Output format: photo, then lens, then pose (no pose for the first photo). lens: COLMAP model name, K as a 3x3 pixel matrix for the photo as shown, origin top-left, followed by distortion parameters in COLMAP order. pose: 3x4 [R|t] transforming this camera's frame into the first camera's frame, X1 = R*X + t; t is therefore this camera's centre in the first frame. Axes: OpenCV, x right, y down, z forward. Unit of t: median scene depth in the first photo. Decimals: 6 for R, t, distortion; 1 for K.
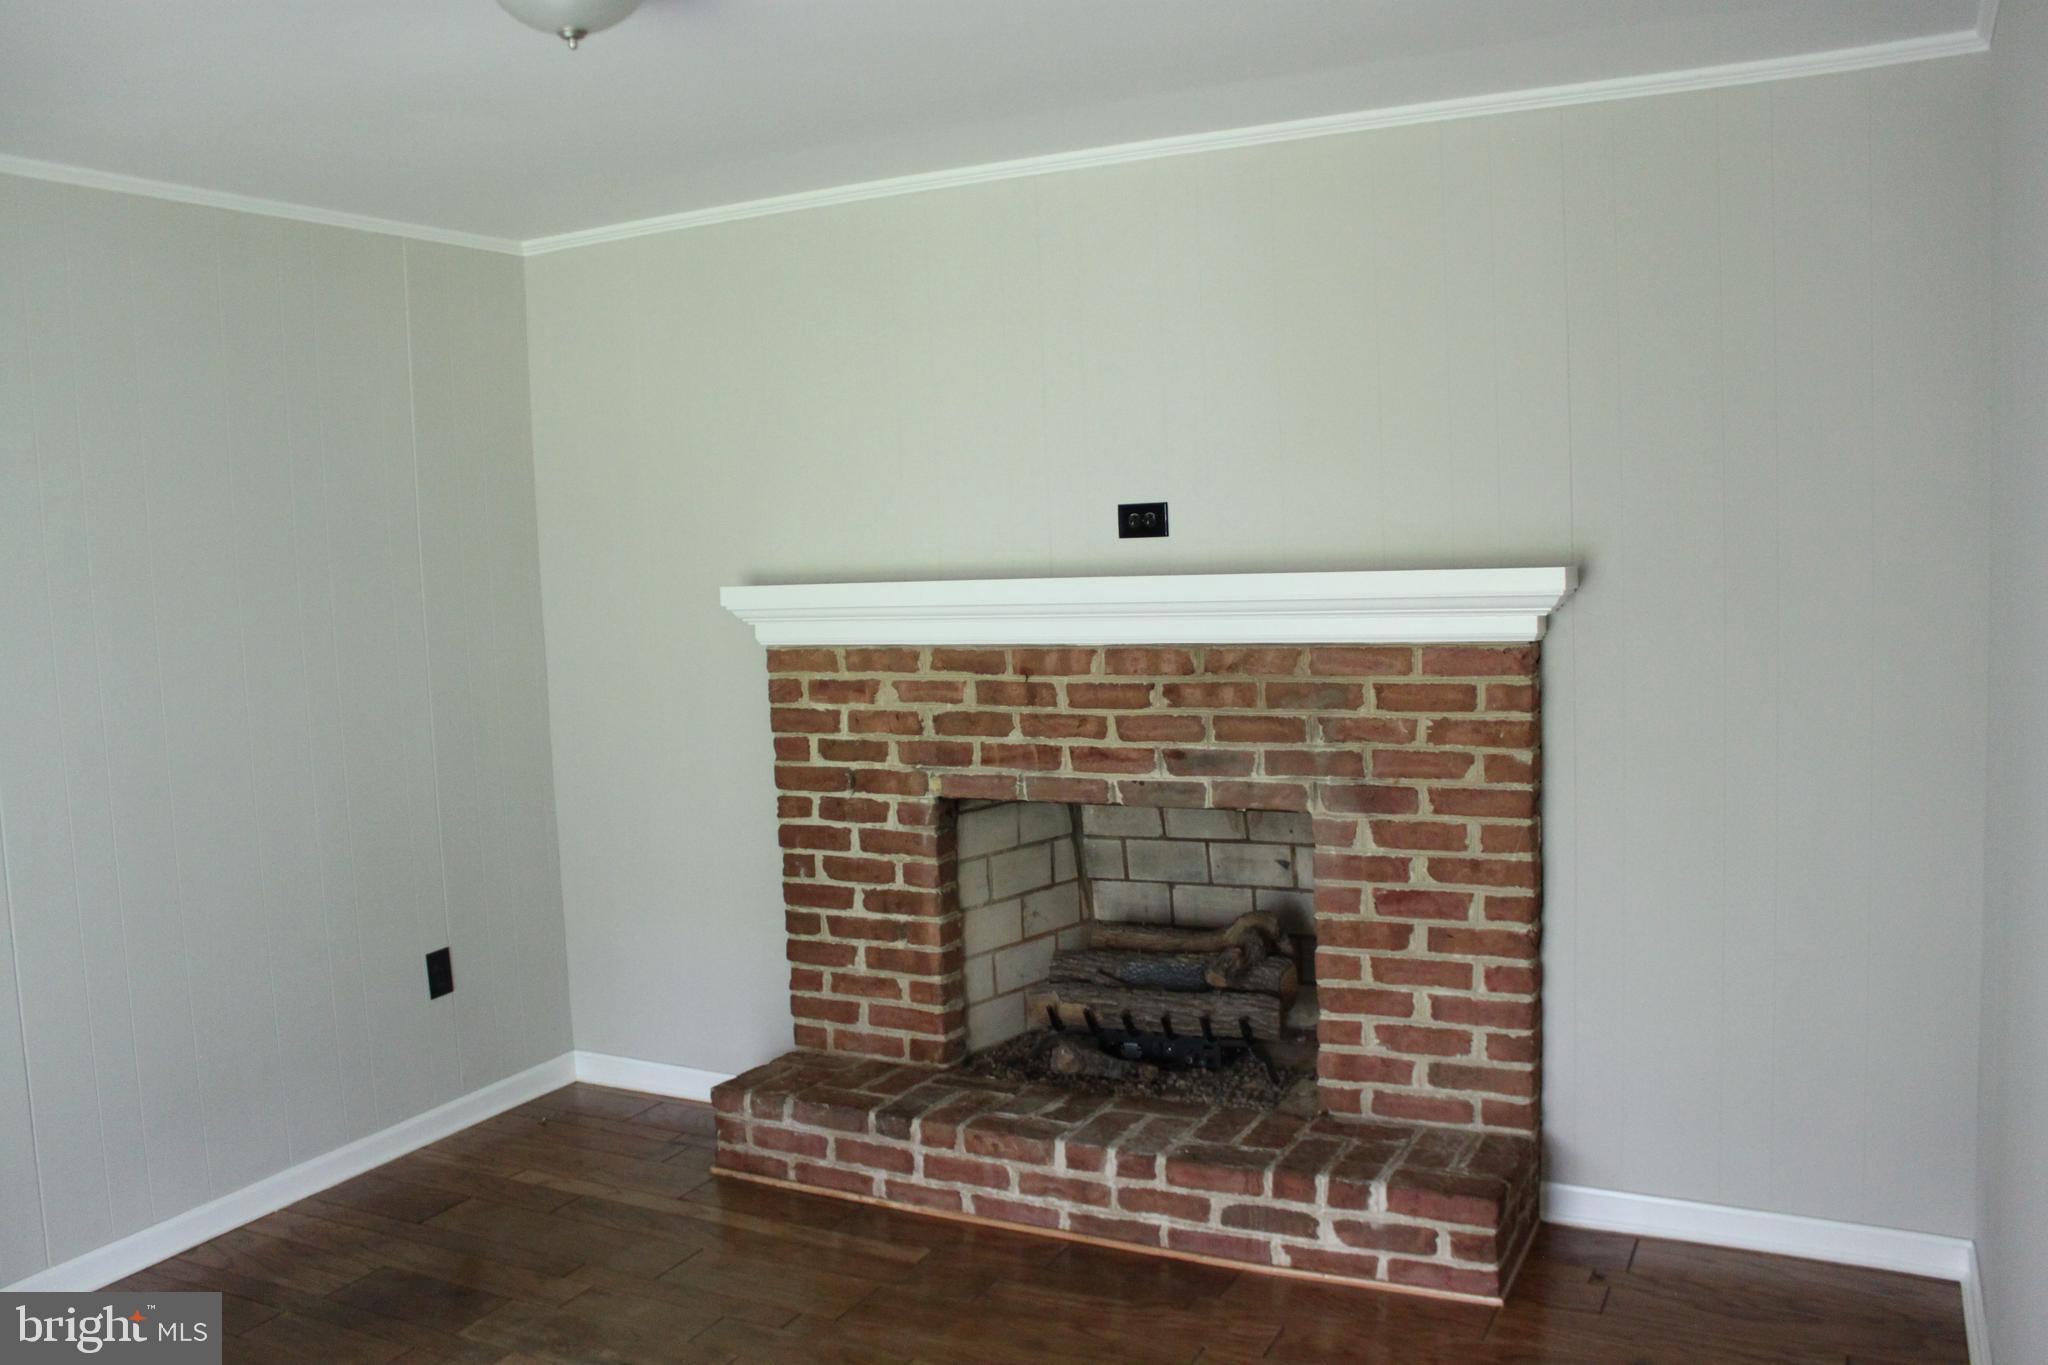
lens RADIAL K [[1699.1, 0, 1006.3], [0, 1699.1, 686.1], [0, 0, 1]] dist [-0.165197, 0.162506]
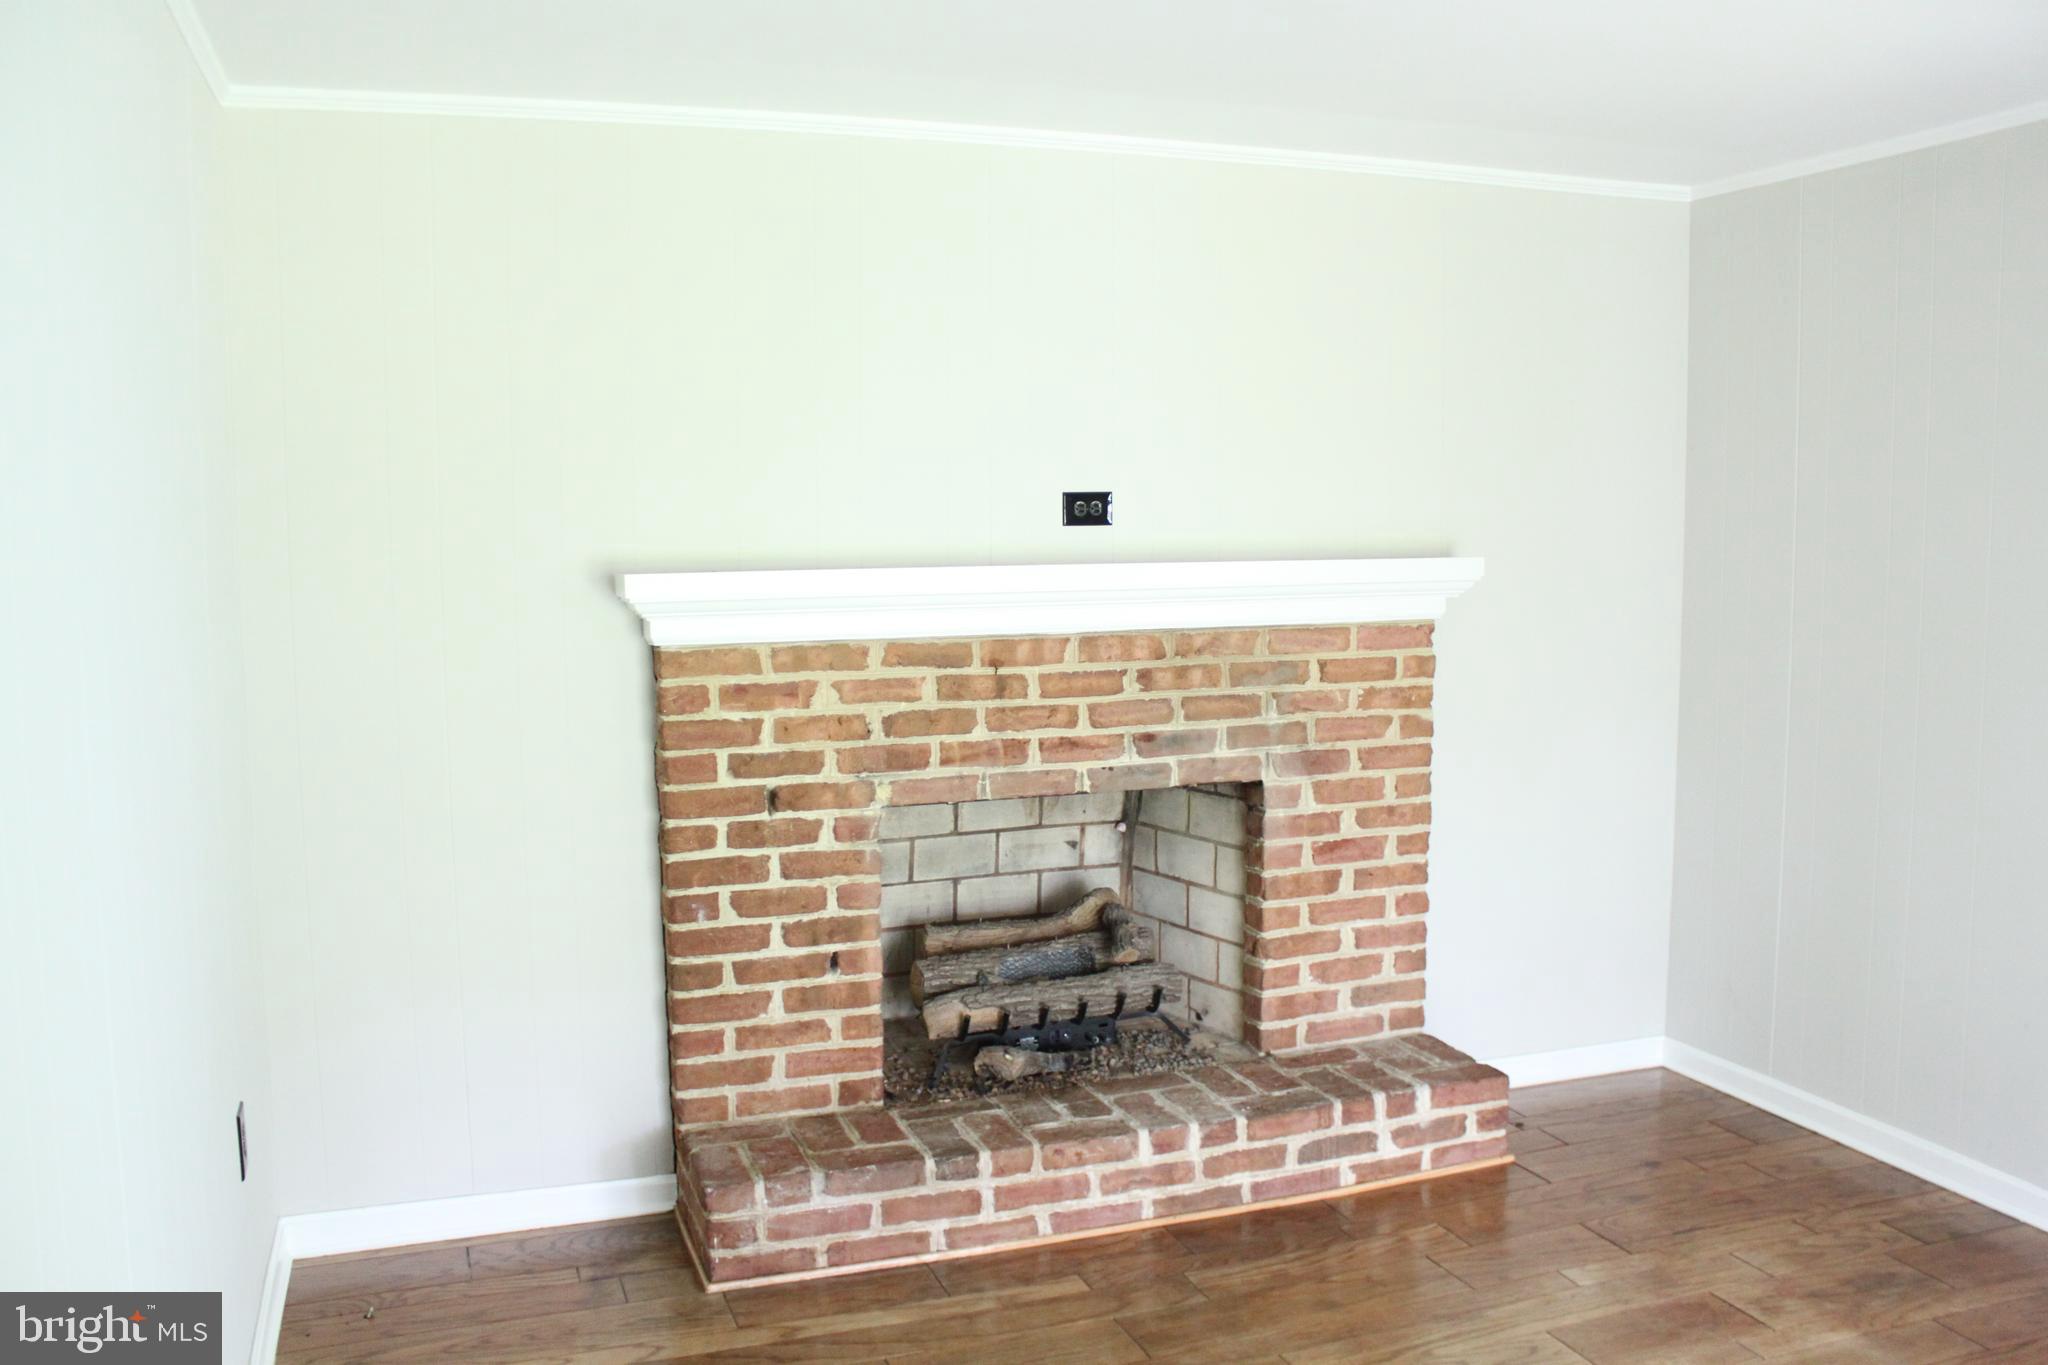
lens RADIAL K [[1699.1, 0, 1006.3], [0, 1699.1, 686.1], [0, 0, 1]] dist [-0.165197, 0.162506]
pose [[0.681800, -0.042459, 0.730305, -0.698177], [0.048410, 0.998745, 0.012871, -0.007928], [-0.729935, 0.026579, 0.683000, 0.353968]]
